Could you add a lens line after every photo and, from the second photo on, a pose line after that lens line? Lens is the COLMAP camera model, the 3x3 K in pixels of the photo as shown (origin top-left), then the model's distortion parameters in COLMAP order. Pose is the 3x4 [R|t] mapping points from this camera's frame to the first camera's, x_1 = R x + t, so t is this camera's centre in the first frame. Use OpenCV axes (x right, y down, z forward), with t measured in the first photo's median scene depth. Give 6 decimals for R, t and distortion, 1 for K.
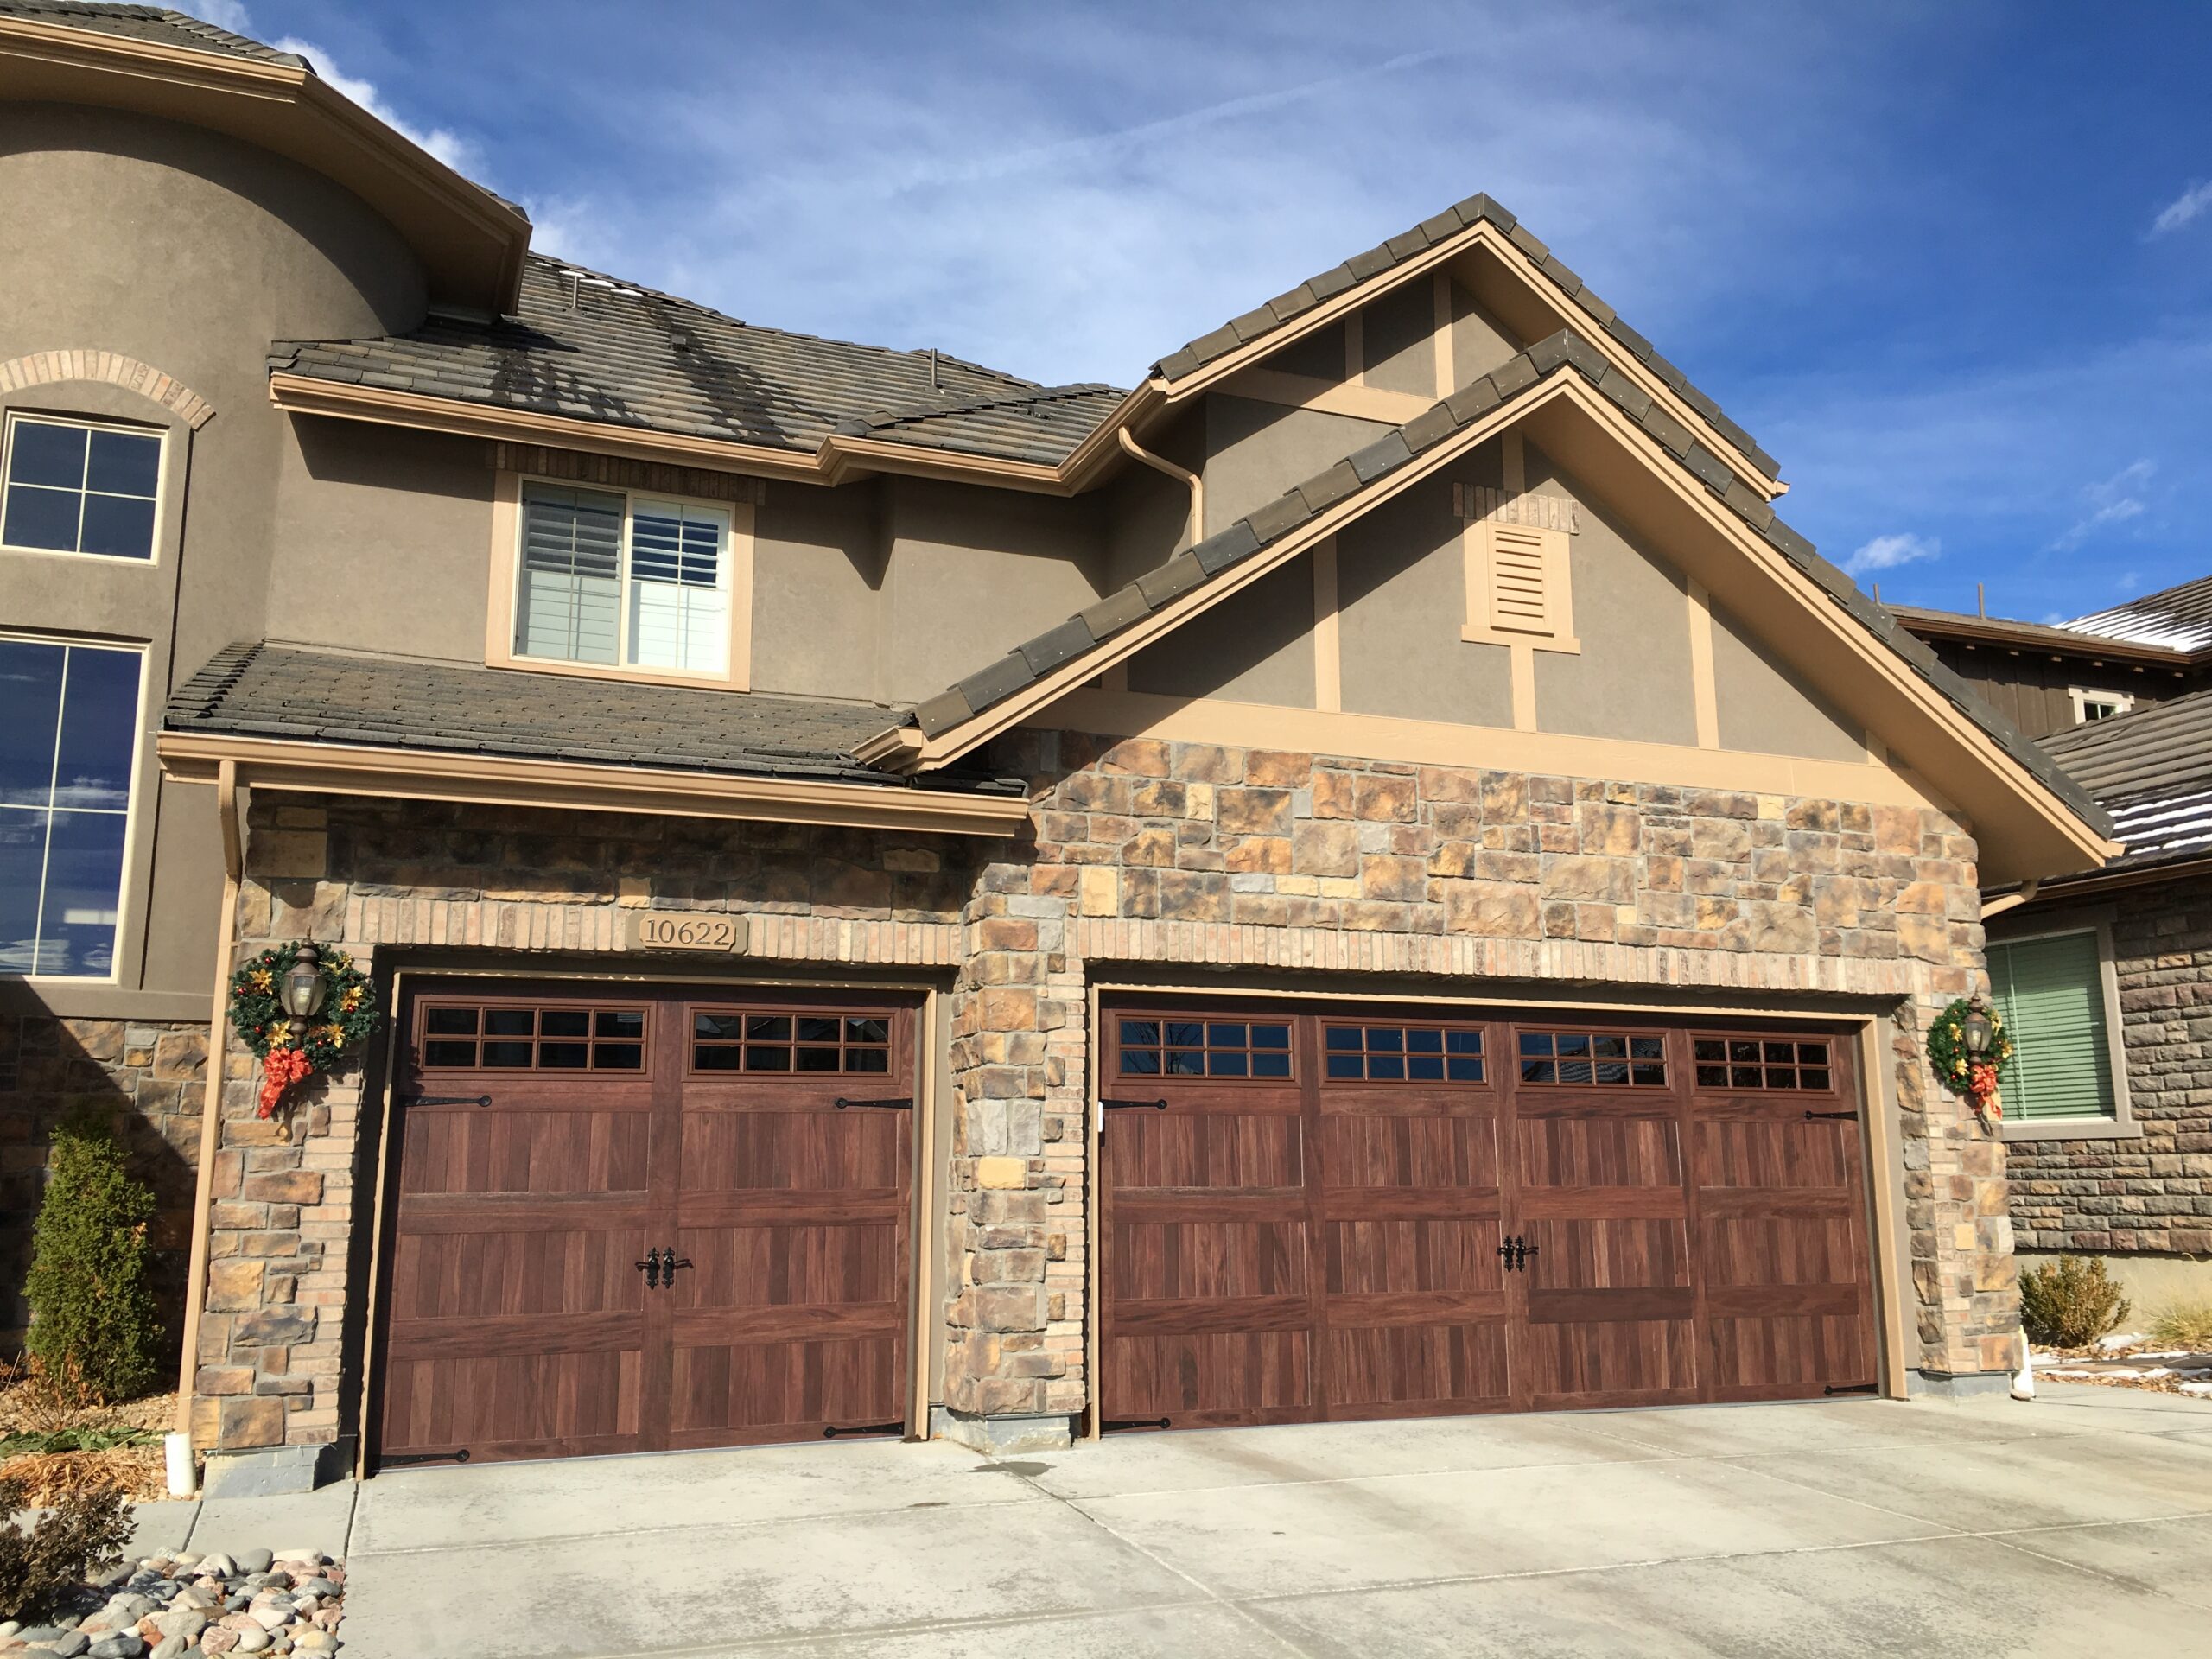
lens RADIAL K [[1911.9, 0, 1063.4], [0, 1911.9, 828.1], [0, 0, 1]] dist [0.105279, -0.148048]
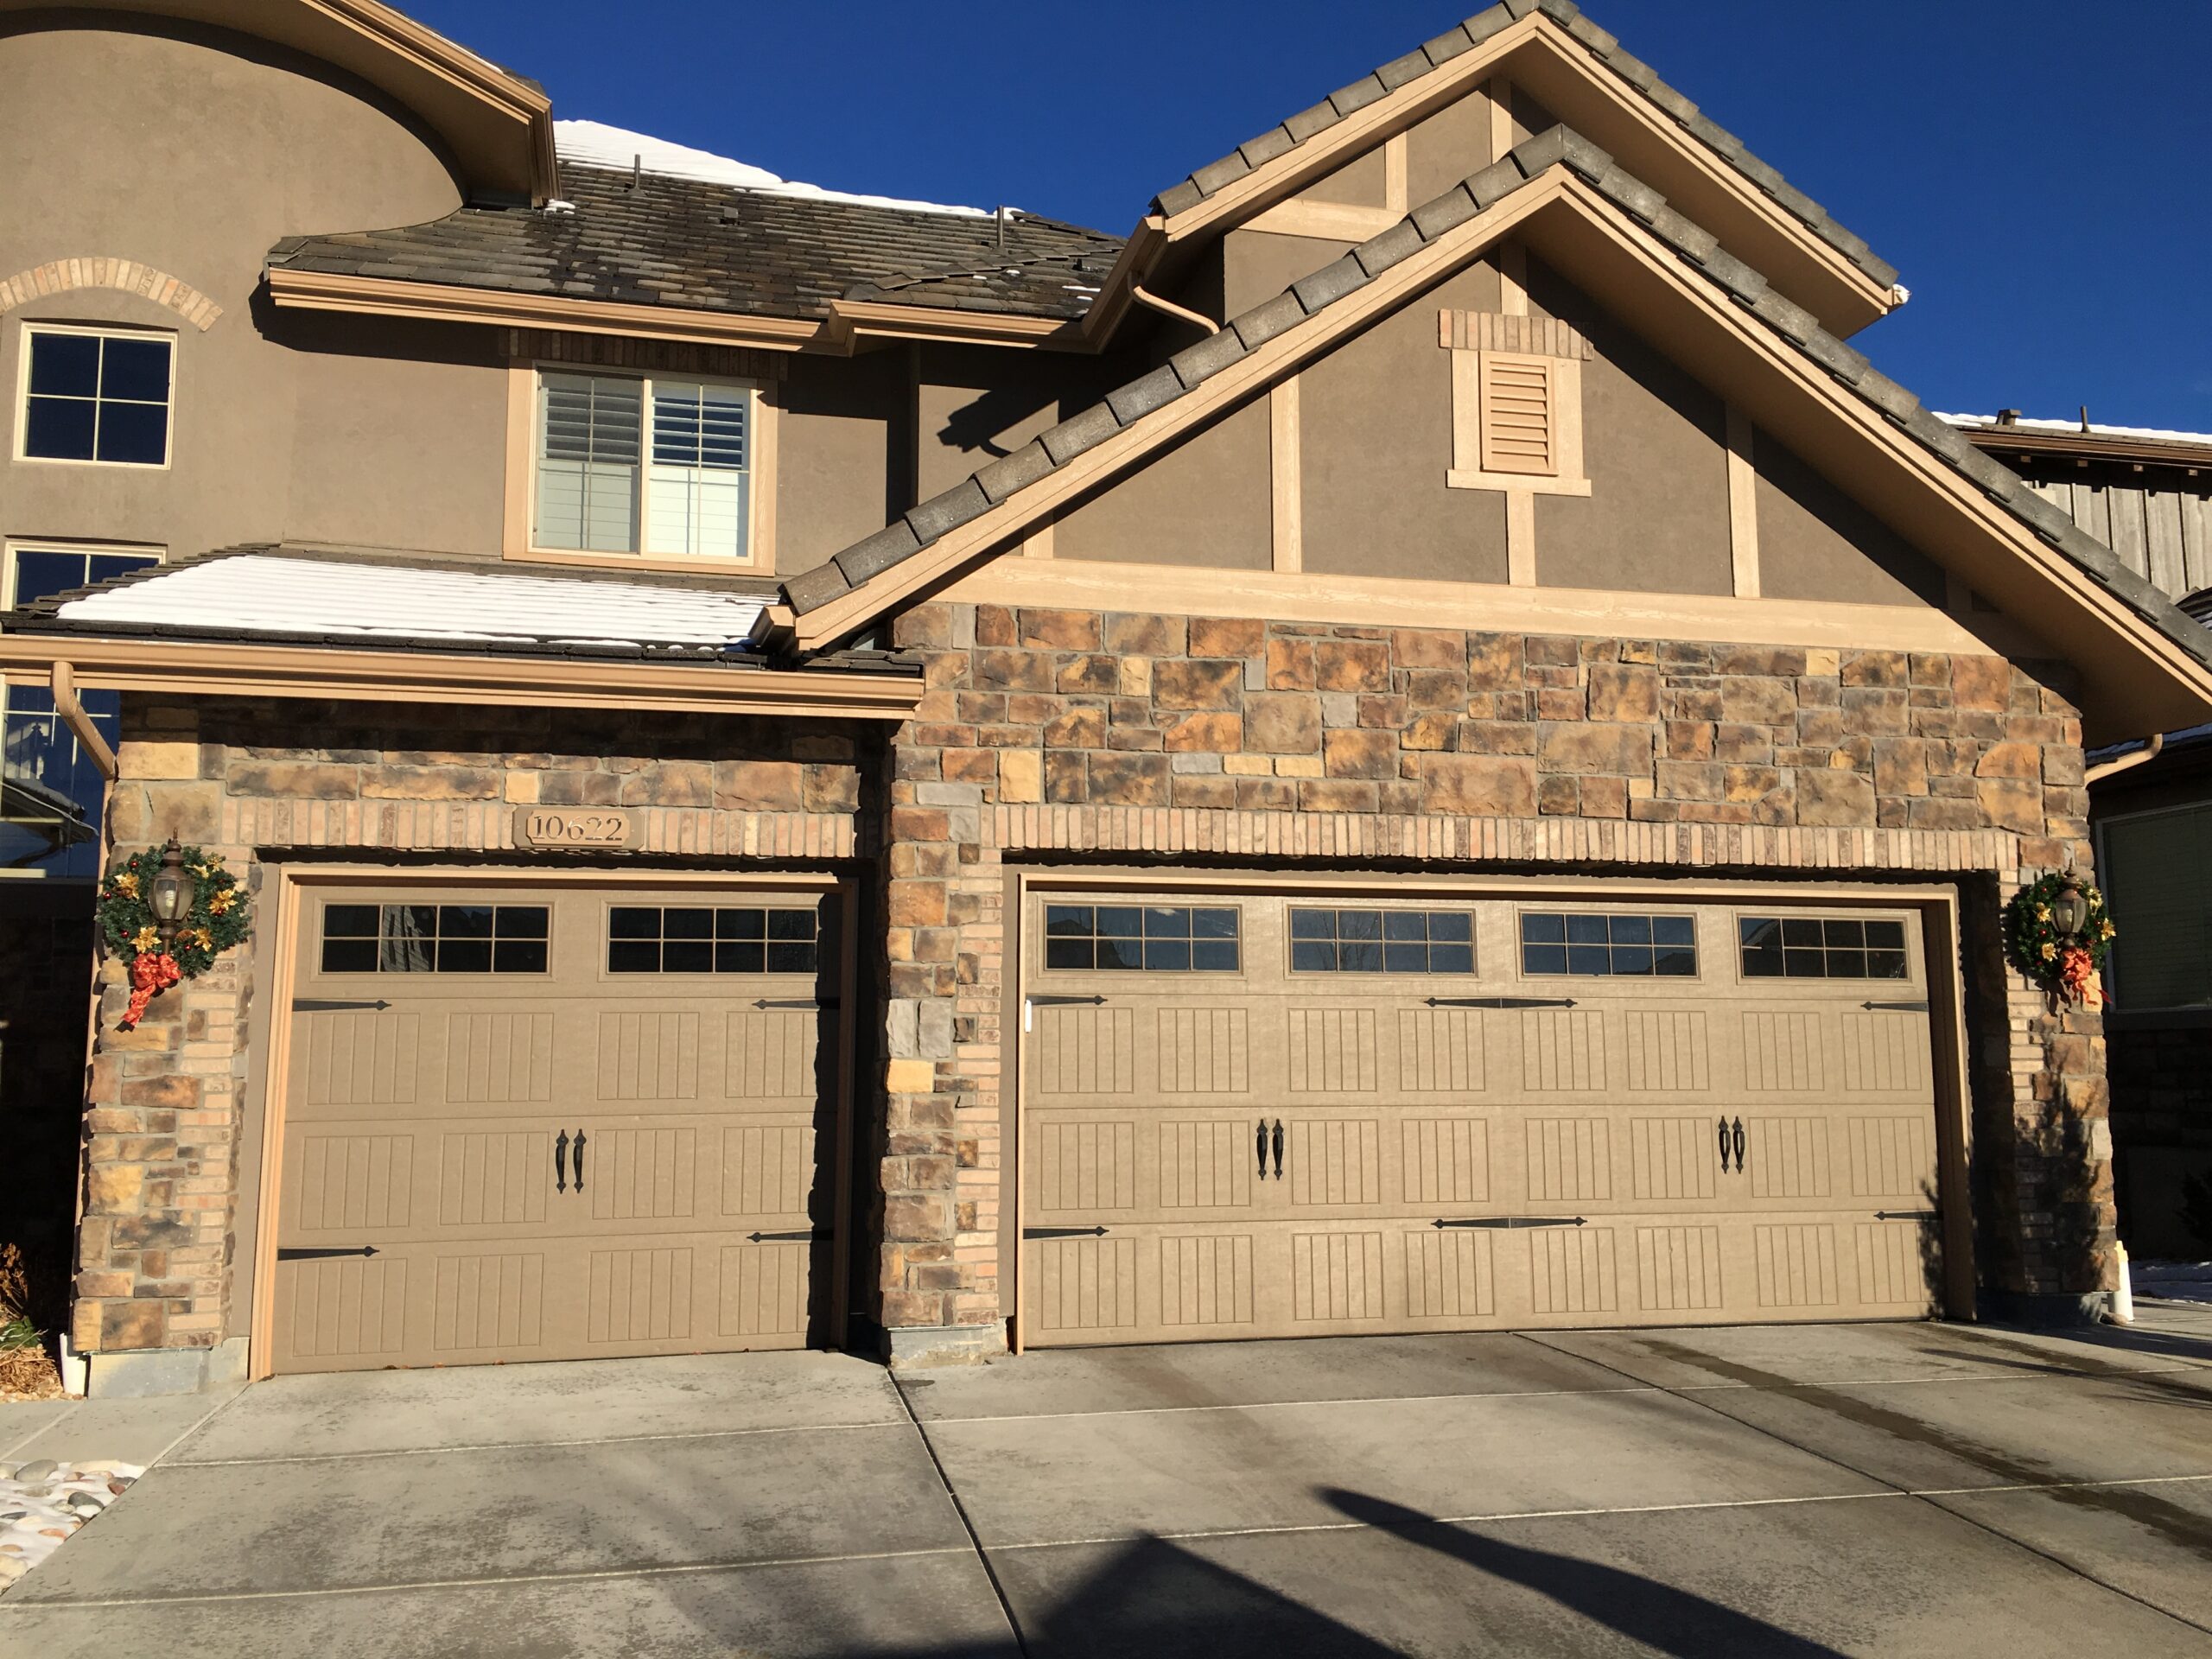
lens RADIAL K [[1911.9, 0, 1063.4], [0, 1911.9, 828.1], [0, 0, 1]] dist [0.105279, -0.148048]
pose [[0.988637, -0.018437, -0.149190, 0.163865], [0.027360, 0.997942, 0.057986, 0.004599], [0.147814, -0.061409, 0.987107, 0.076676]]
